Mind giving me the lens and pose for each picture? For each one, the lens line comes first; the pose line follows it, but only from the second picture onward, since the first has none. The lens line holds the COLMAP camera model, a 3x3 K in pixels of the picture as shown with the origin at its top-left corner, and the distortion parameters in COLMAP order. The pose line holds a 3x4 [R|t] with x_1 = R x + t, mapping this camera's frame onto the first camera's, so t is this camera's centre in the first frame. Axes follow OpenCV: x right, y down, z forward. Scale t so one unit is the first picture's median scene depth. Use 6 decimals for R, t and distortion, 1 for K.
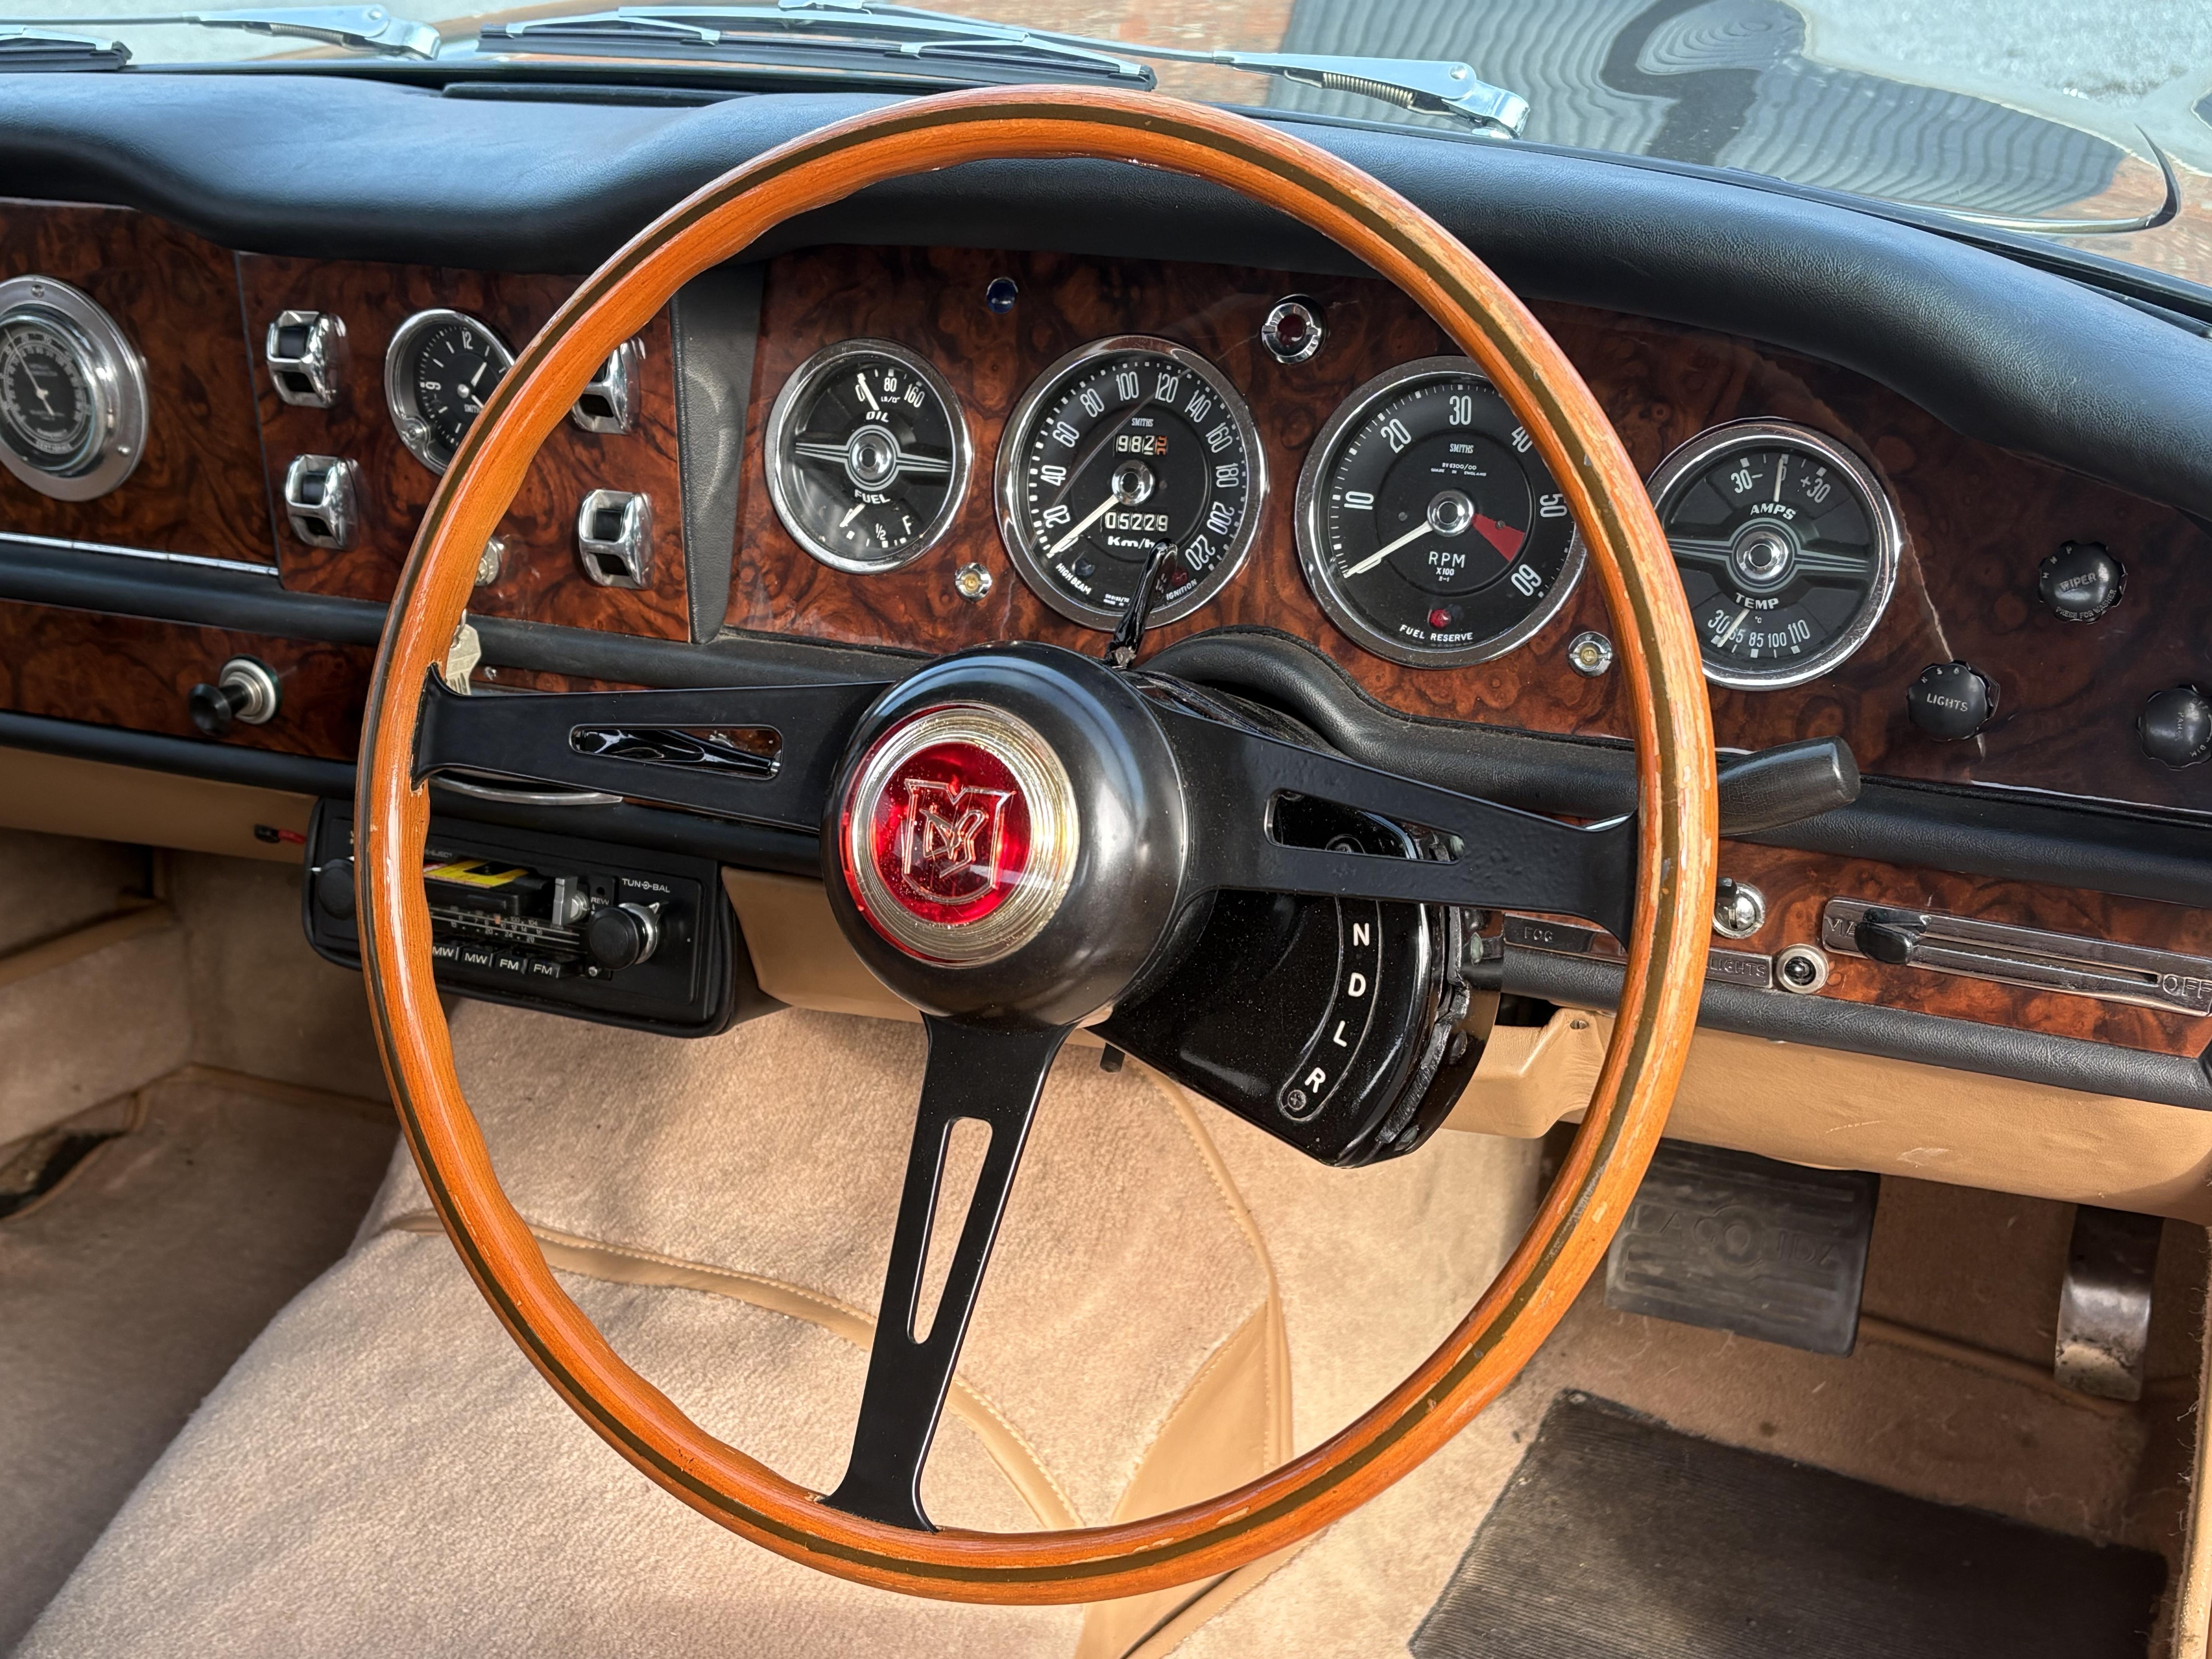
lens RADIAL K [[2828.4, 0, 1106.0], [0, 2828.4, 829.5], [0, 0, 1]] dist [0.257714, -0.873093]
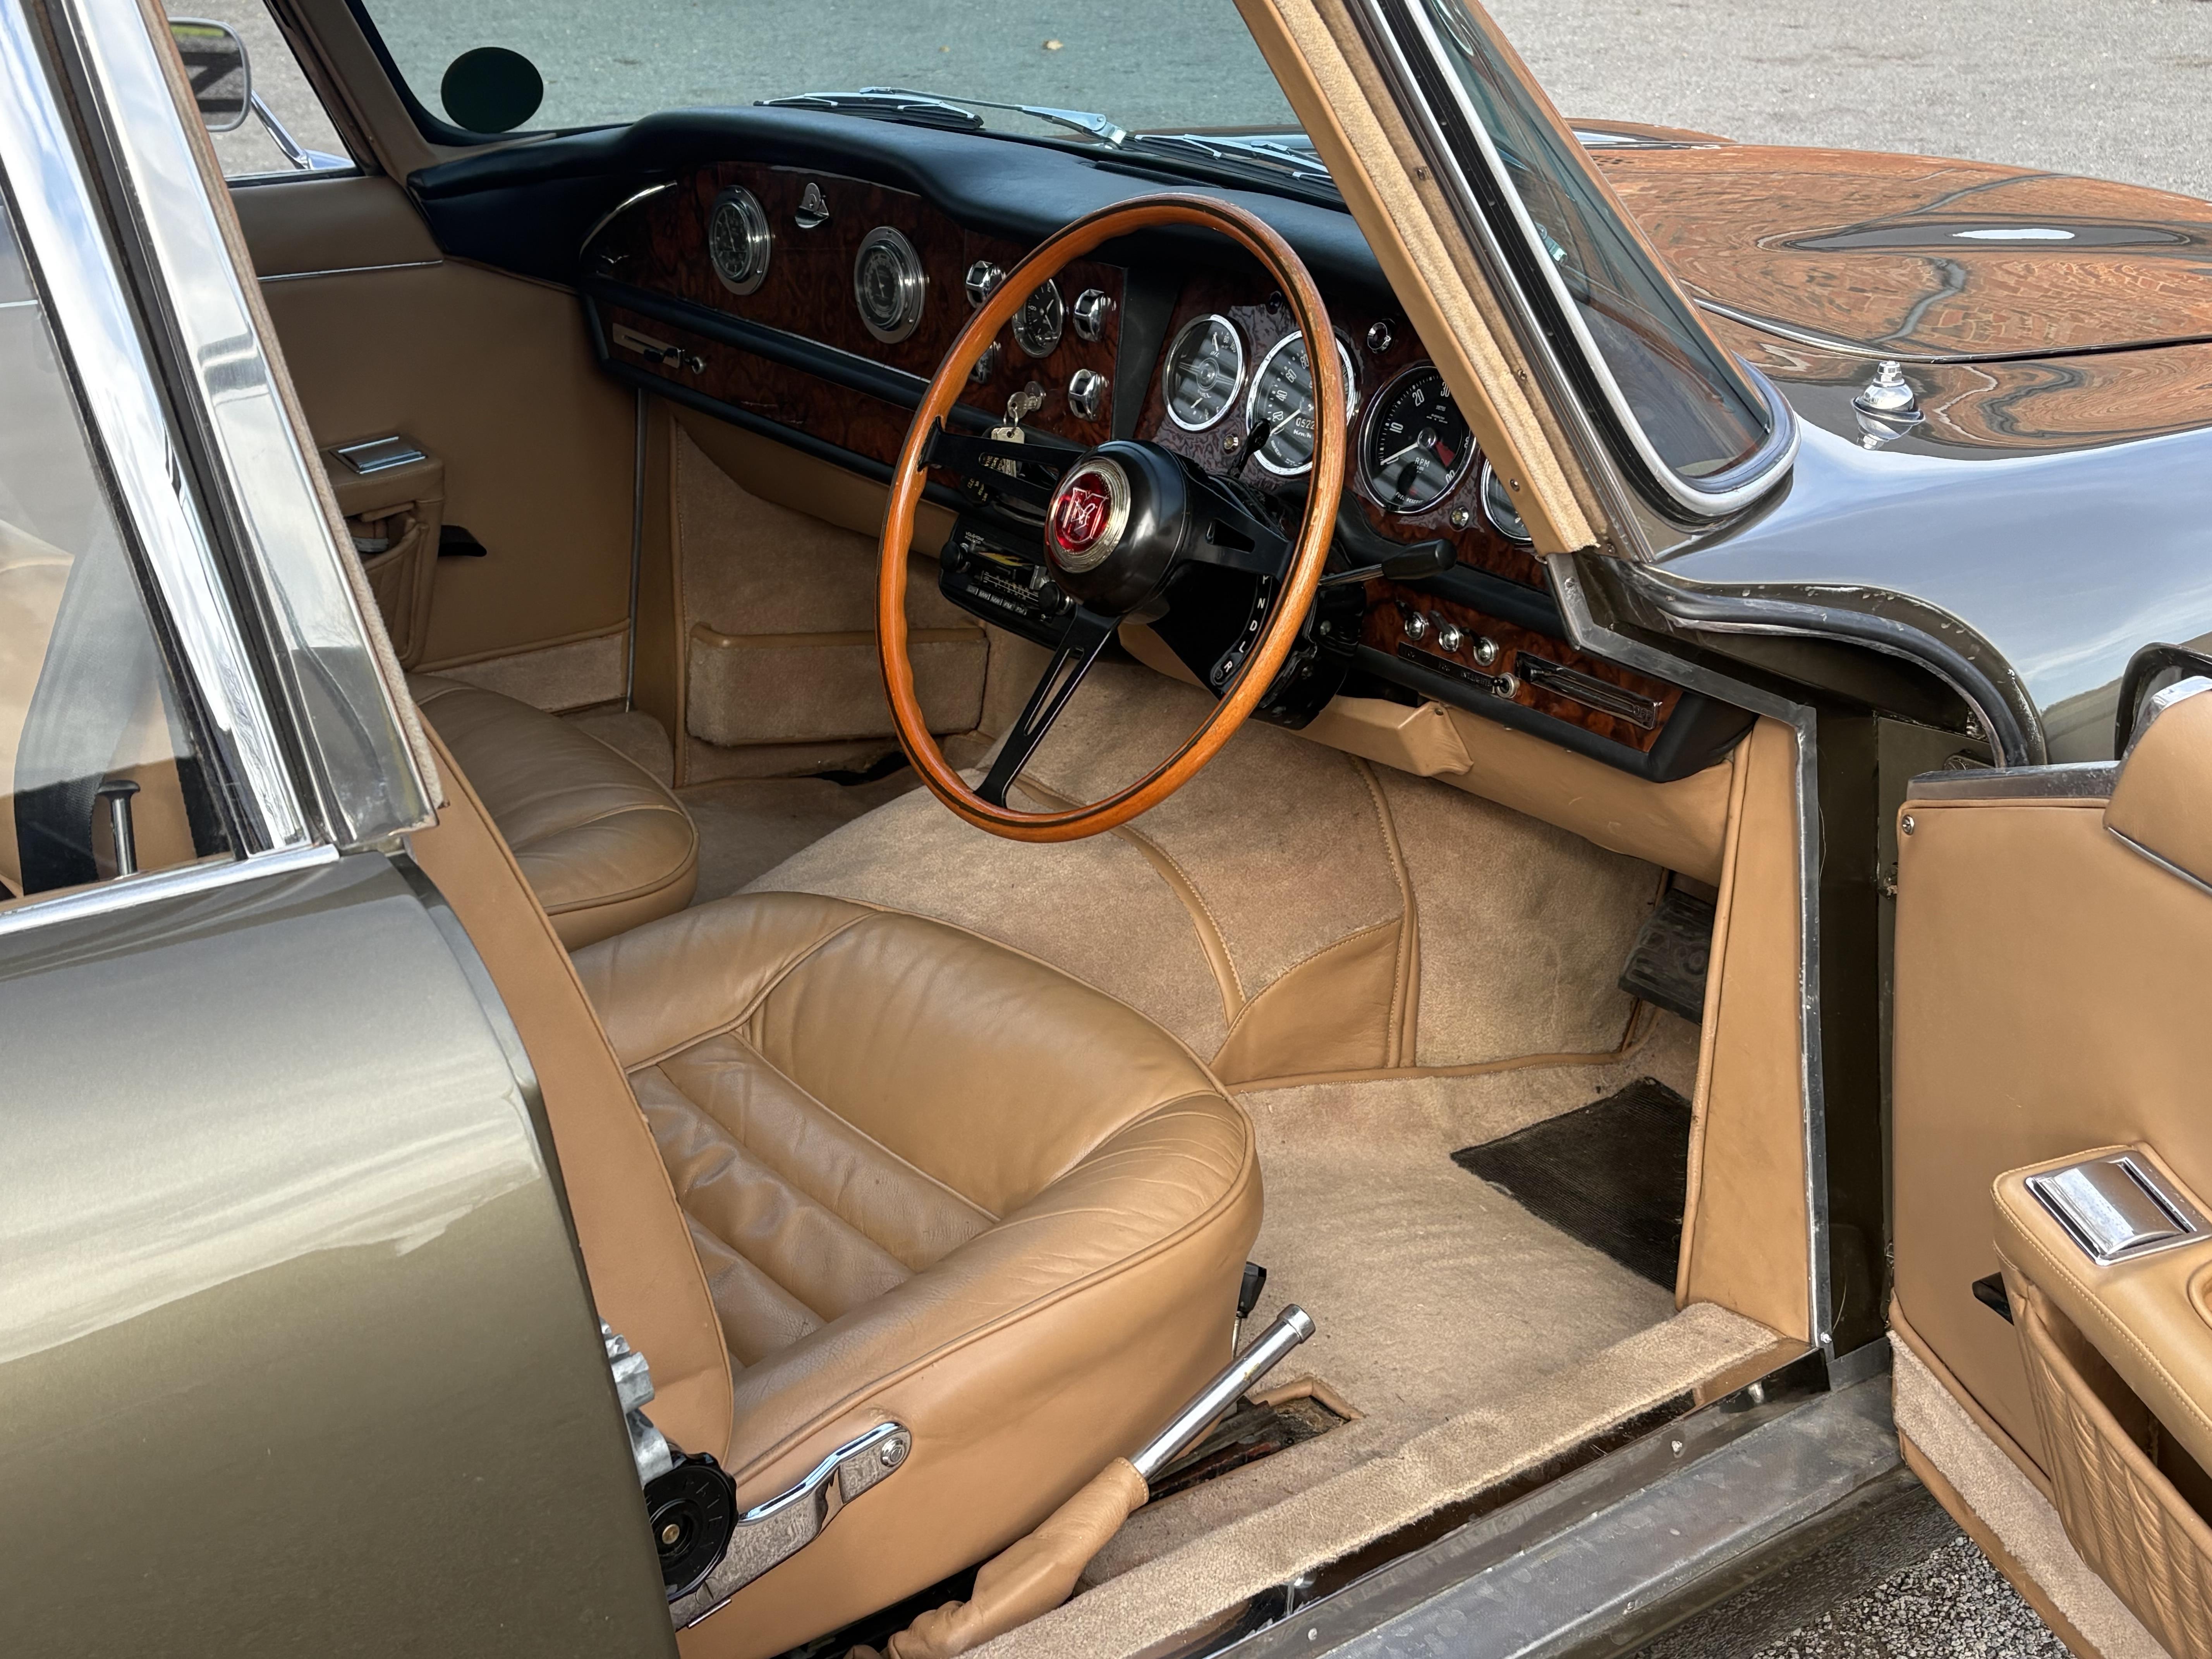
lens RADIAL K [[2828.4, 0, 1106.0], [0, 2828.4, 829.5], [0, 0, 1]] dist [0.257714, -0.873093]
pose [[0.892024, 0.227765, -0.390405, 0.652932], [-0.238585, 0.970888, 0.021289, 0.140685], [0.383888, 0.074154, 0.920397, -0.764108]]
